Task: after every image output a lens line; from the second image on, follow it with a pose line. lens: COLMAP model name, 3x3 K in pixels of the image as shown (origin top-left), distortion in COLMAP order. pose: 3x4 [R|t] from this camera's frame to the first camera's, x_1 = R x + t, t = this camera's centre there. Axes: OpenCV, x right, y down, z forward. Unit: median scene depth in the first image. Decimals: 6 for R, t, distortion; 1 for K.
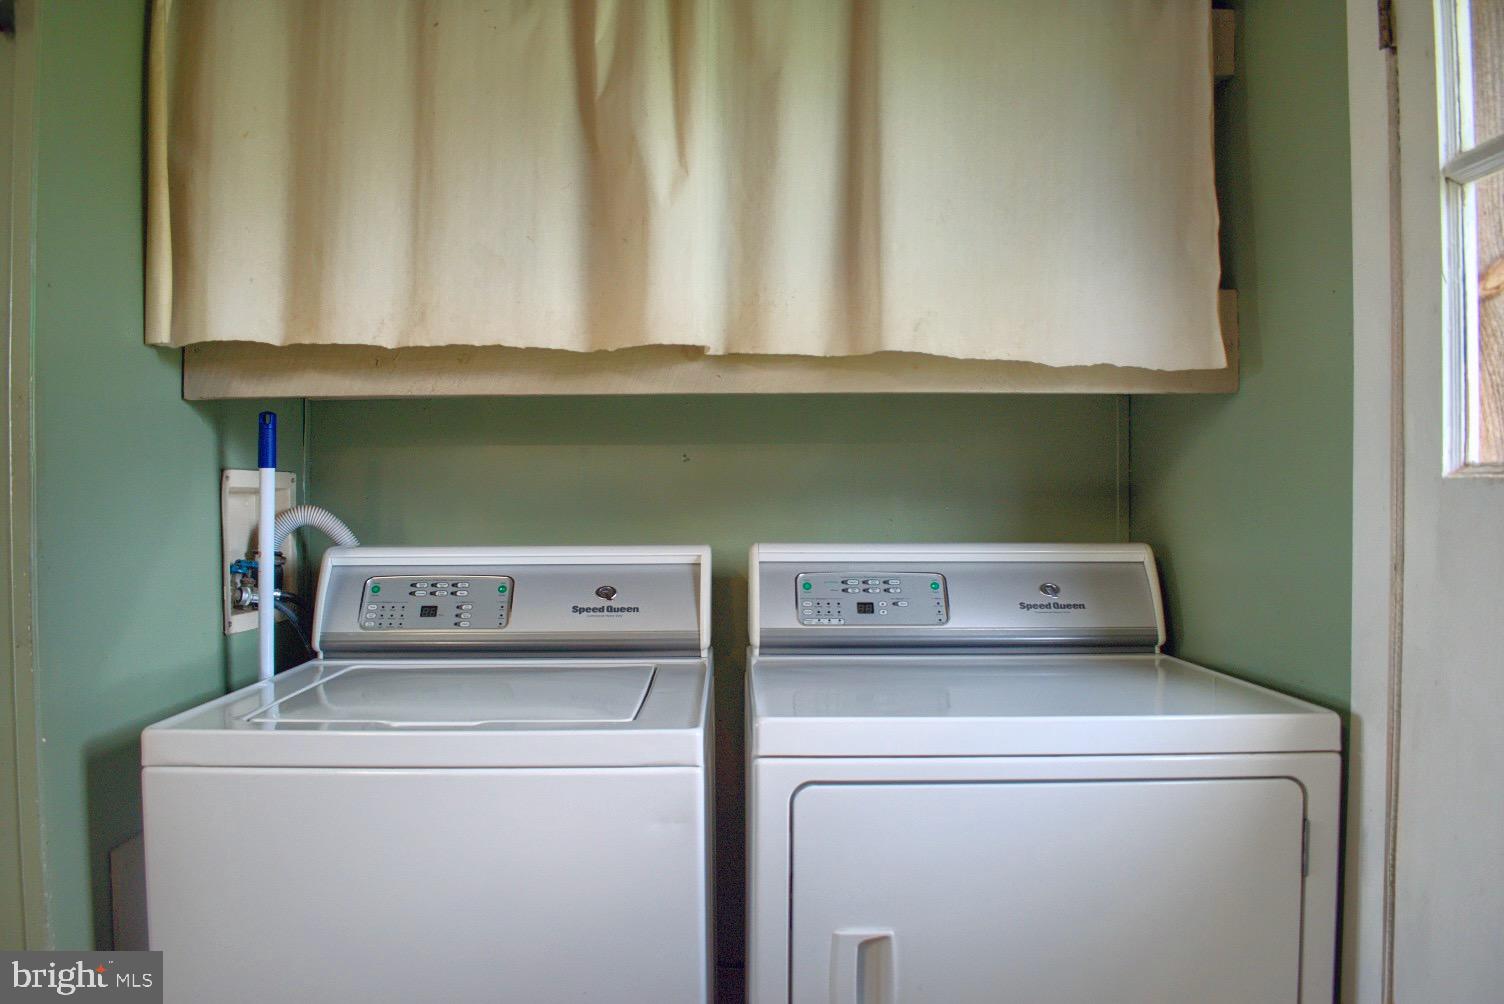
lens RADIAL K [[1183.1, 0, 754.5], [0, 1183.1, 459.8], [0, 0, 1]] dist [-0.003212, -0.005602]
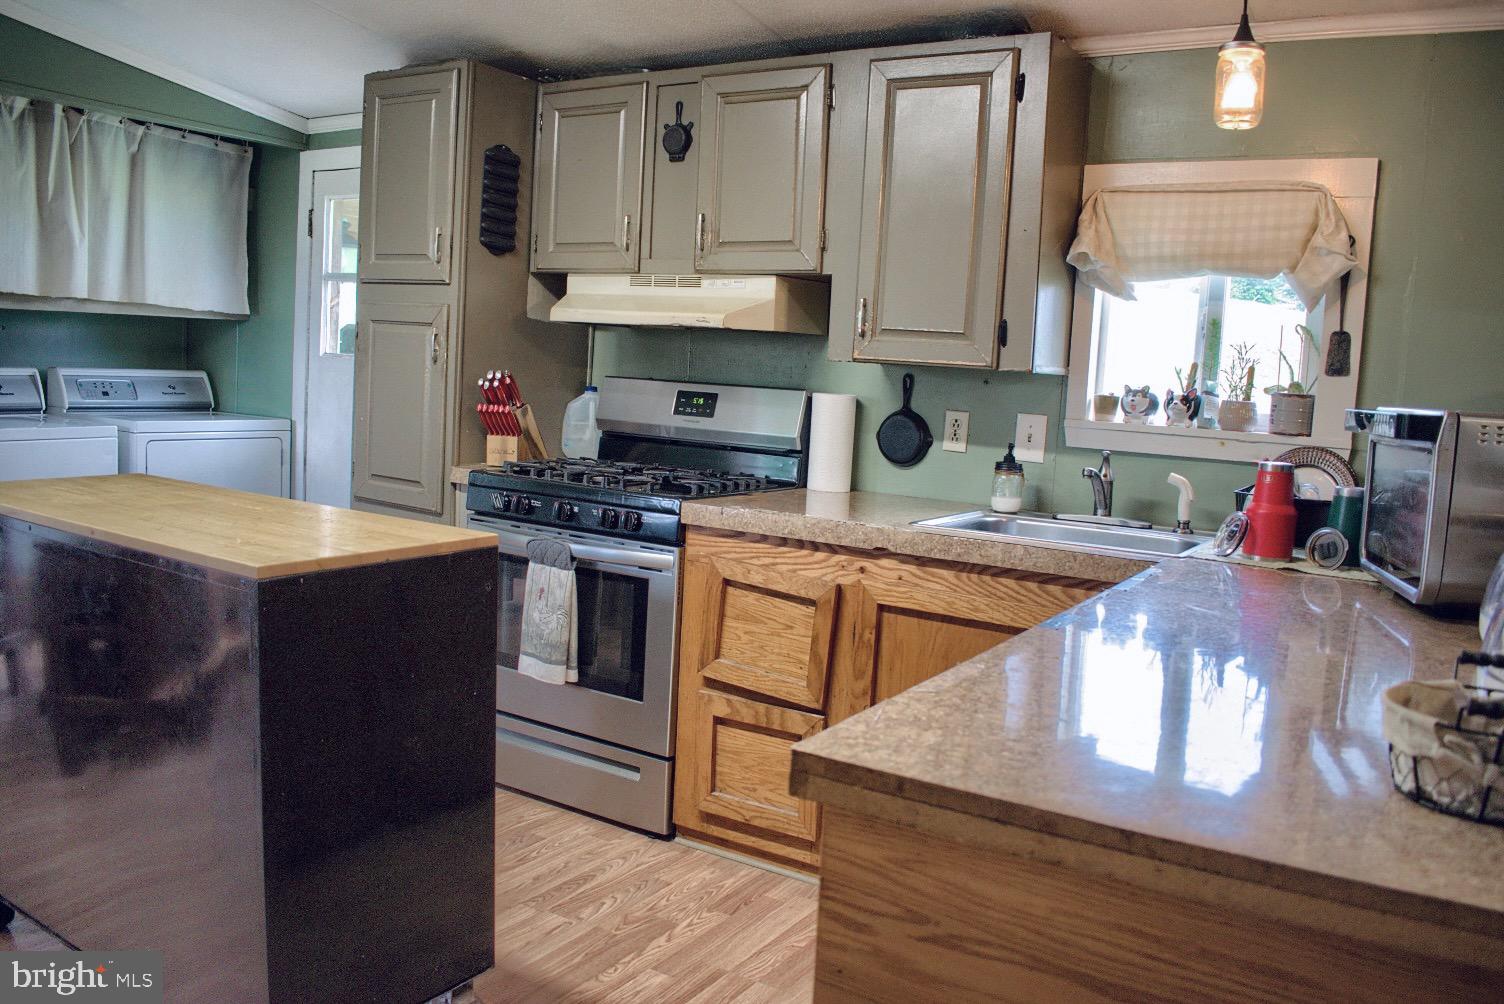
lens RADIAL K [[1183.1, 0, 754.5], [0, 1183.1, 459.8], [0, 0, 1]] dist [-0.003212, -0.005602]
pose [[0.552427, -0.040440, 0.832579, -1.424380], [-0.087779, 0.990447, 0.106351, -0.144588], [-0.828926, -0.131834, 0.543600, -1.774668]]
